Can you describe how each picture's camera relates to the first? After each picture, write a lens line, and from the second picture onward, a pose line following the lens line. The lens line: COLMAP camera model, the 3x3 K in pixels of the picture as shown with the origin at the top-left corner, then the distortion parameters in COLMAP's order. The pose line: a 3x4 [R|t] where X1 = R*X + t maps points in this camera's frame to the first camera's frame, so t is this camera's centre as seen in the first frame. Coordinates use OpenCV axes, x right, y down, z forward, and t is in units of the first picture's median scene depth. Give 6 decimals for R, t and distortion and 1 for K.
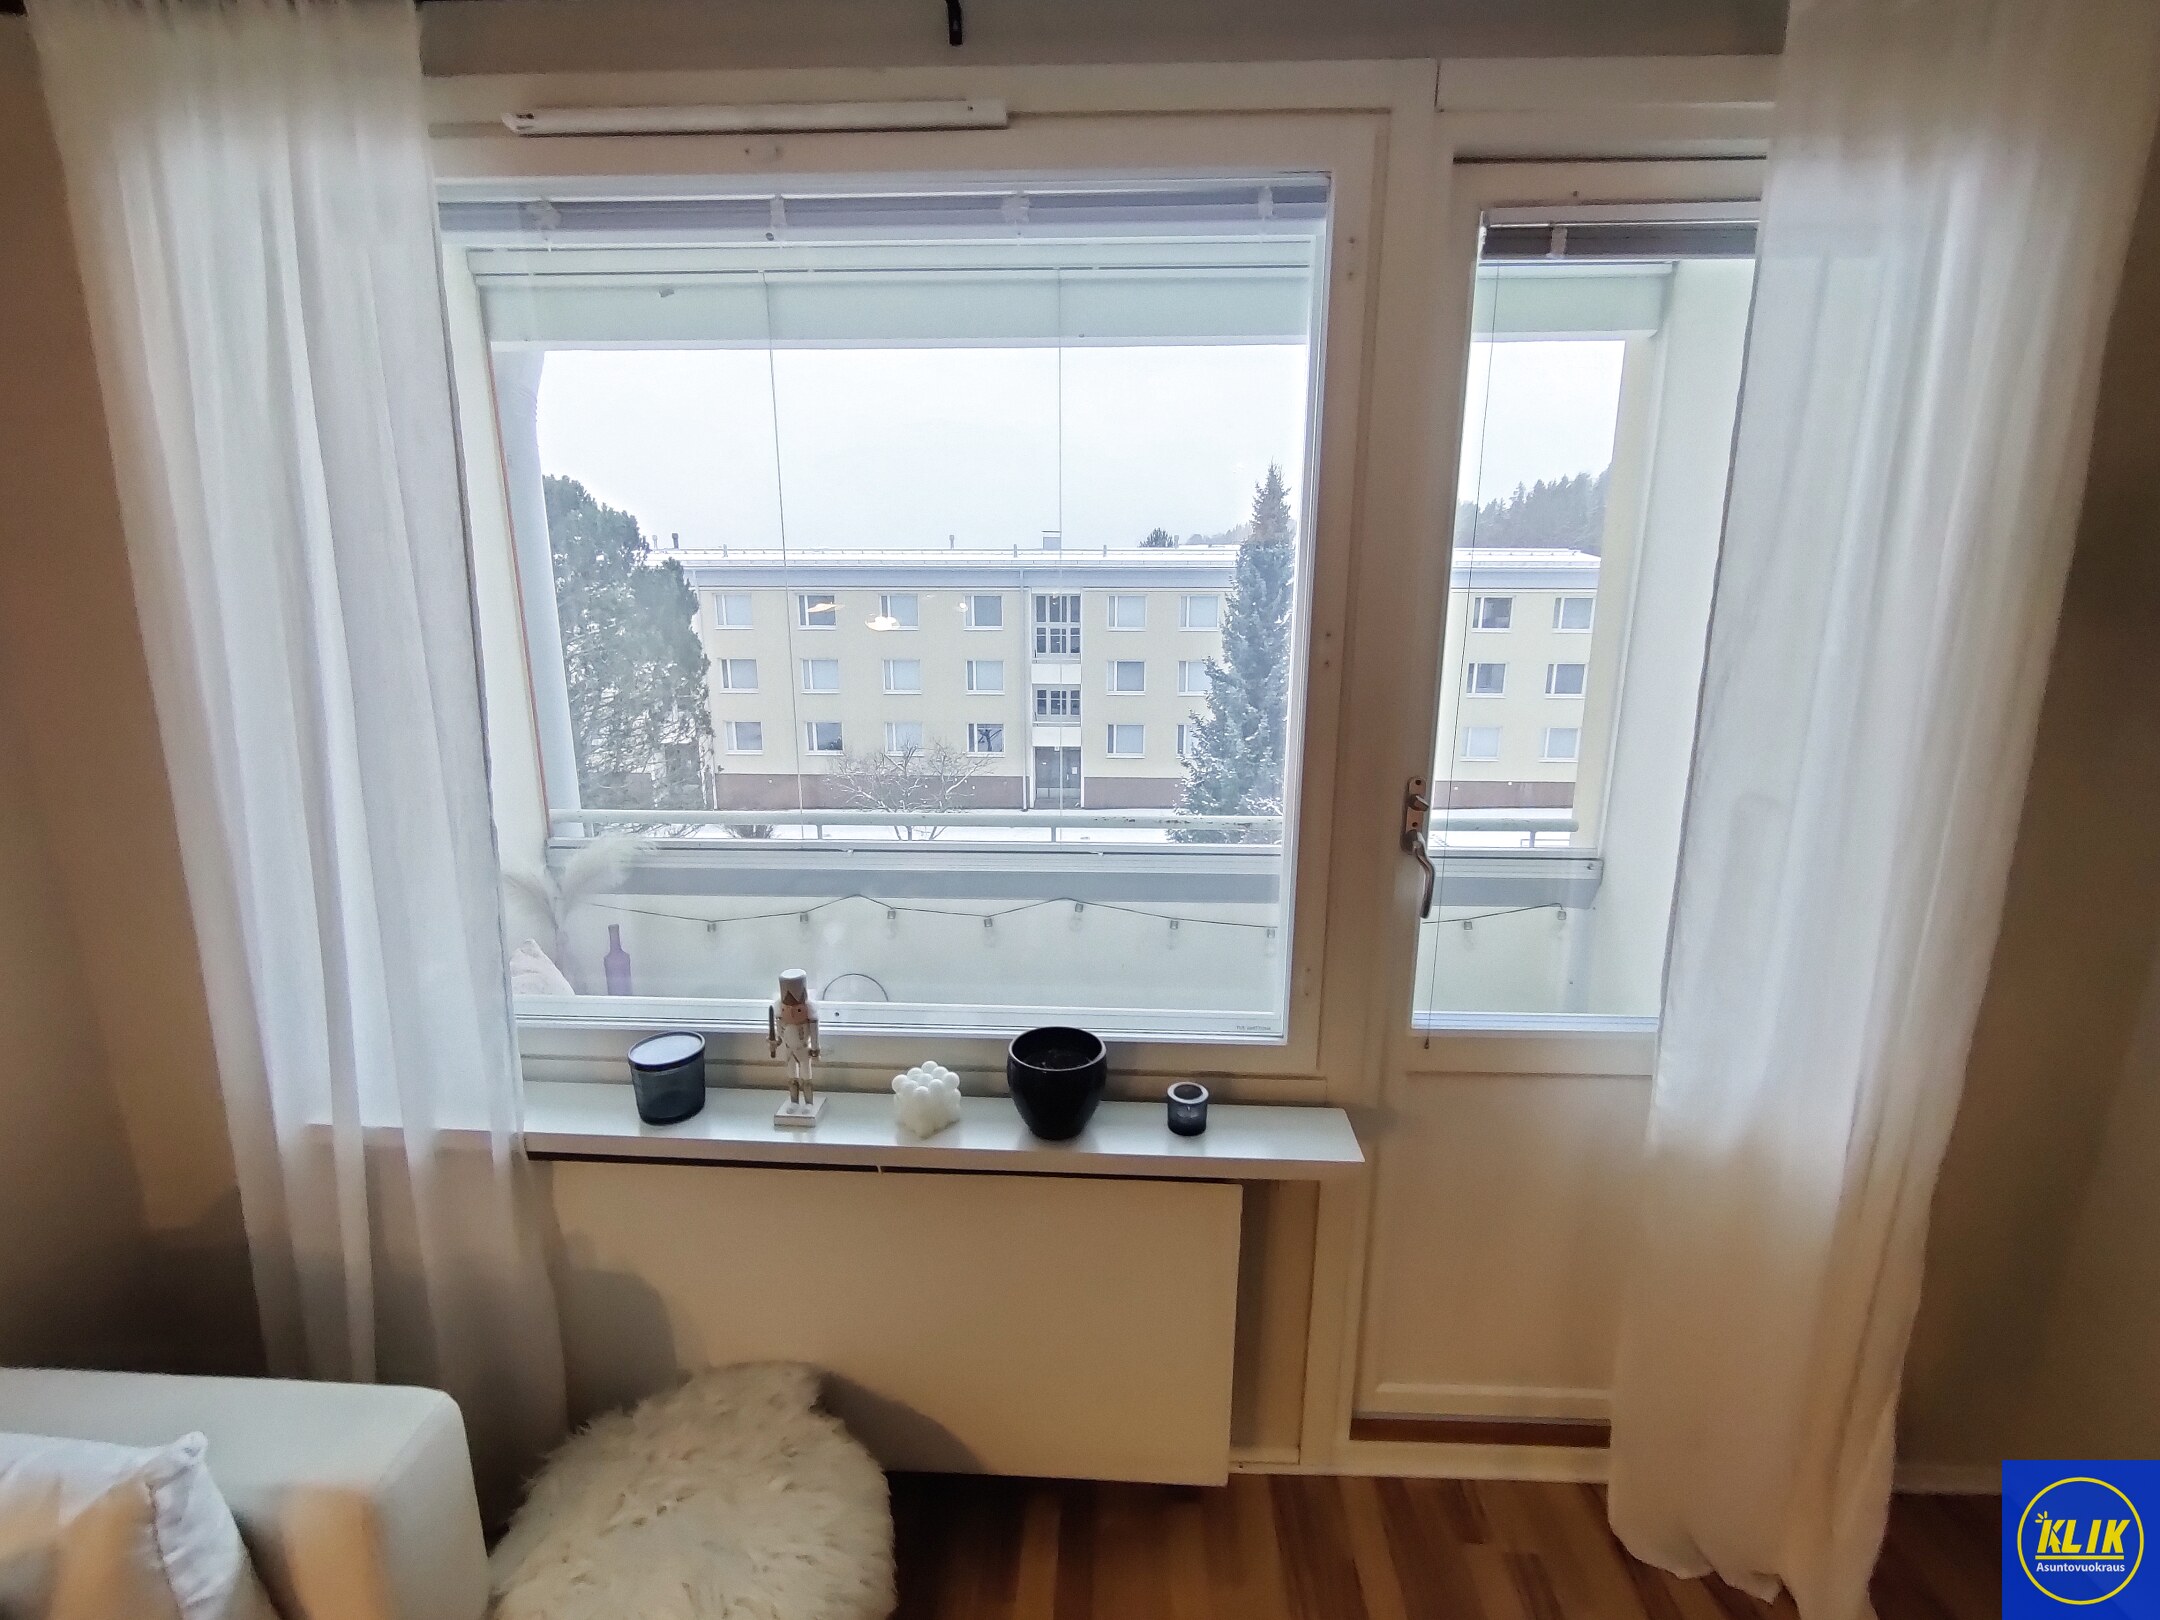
lens RADIAL K [[949.4, 0, 1075.0], [0, 949.4, 814.1], [0, 0, 1]] dist [-0.006644, 0.006272]
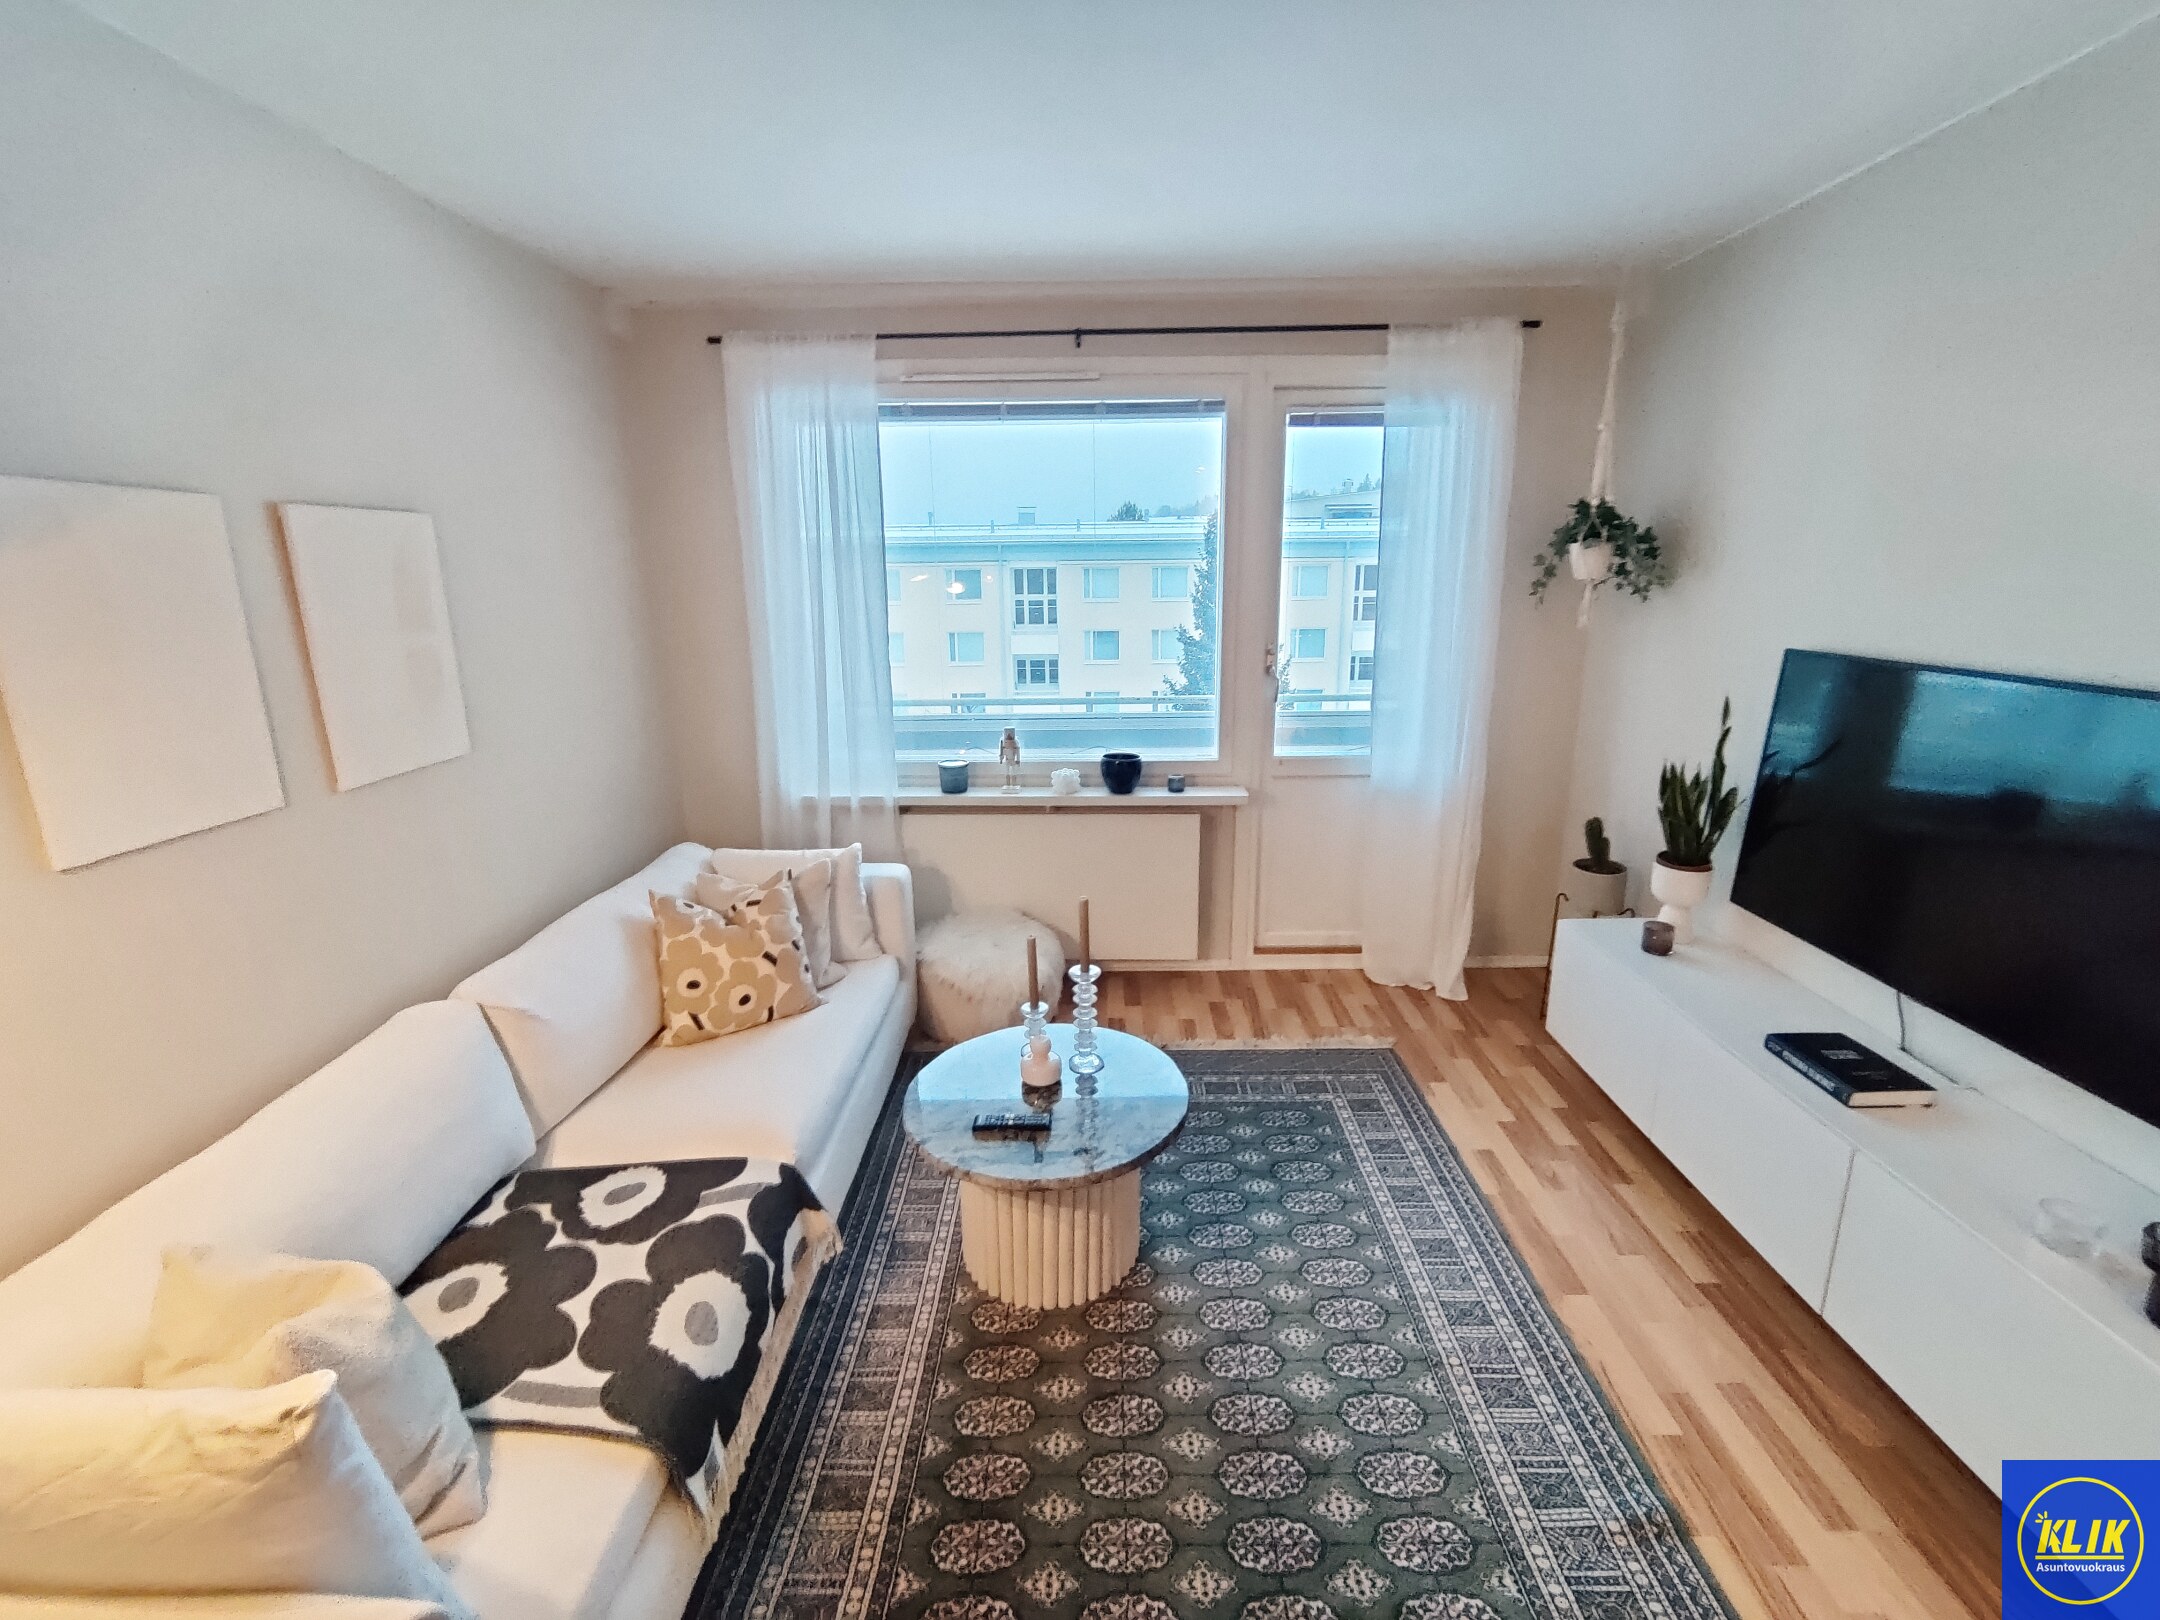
lens RADIAL K [[949.4, 0, 1088.2], [0, 949.4, 802.1], [0, 0, 1]] dist [-0.006644, 0.006272]
pose [[0.998942, -0.023381, 0.039611, -0.166238], [0.022787, 0.999622, 0.015366, 0.268406], [-0.039956, -0.014447, 0.999097, -1.149616]]
